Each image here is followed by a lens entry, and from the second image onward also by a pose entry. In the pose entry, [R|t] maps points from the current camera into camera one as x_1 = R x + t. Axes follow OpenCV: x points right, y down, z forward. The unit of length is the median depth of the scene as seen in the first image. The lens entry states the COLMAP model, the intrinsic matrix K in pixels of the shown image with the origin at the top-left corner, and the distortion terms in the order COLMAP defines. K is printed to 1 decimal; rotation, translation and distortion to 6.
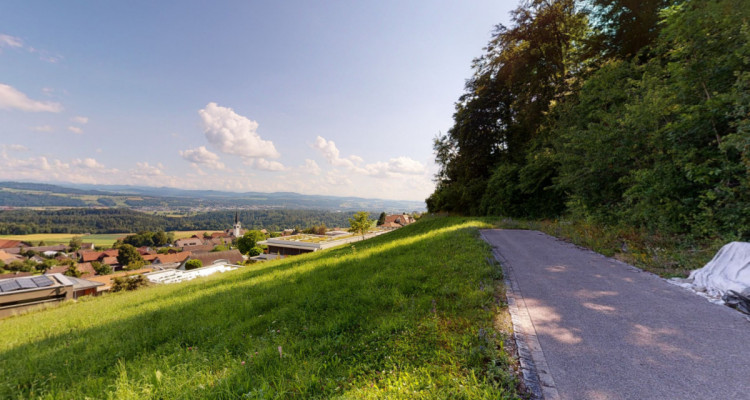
lens RADIAL K [[323.9, 0, 375.0], [0, 323.9, 200.0], [0, 0, 1]] dist [-0.000244, -0.000434]
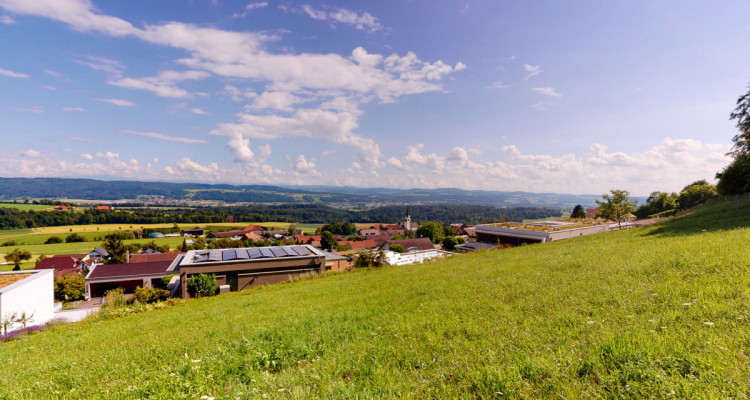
lens RADIAL K [[321.6, 0, 375.0], [0, 321.6, 200.0], [0, 0, 1]] dist [-0.000178, -0.000373]
pose [[0.885222, -0.005416, -0.465138, -0.057329], [0.010567, 0.999908, 0.008469, 0.013953], [0.465049, -0.012412, 0.885198, 0.033913]]
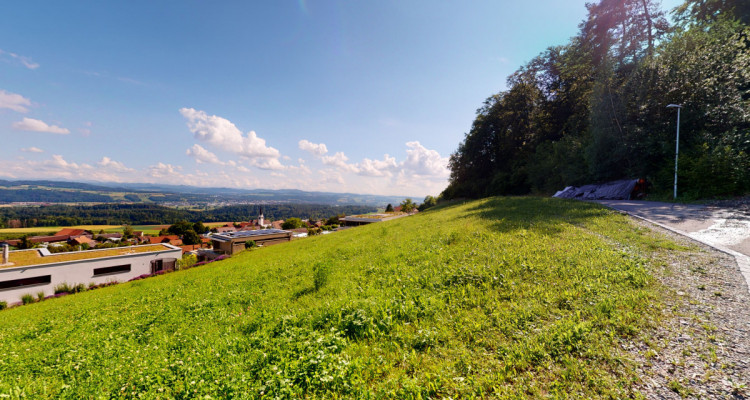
lens RADIAL K [[283.5, 0, 375.0], [0, 283.5, 200.0], [0, 0, 1]] dist [0.000374, -0.000021]
pose [[0.999251, -0.003821, 0.038517, -0.080883], [0.003273, 0.999893, 0.014270, 0.006704], [-0.038567, -0.014133, 0.999156, -0.133164]]
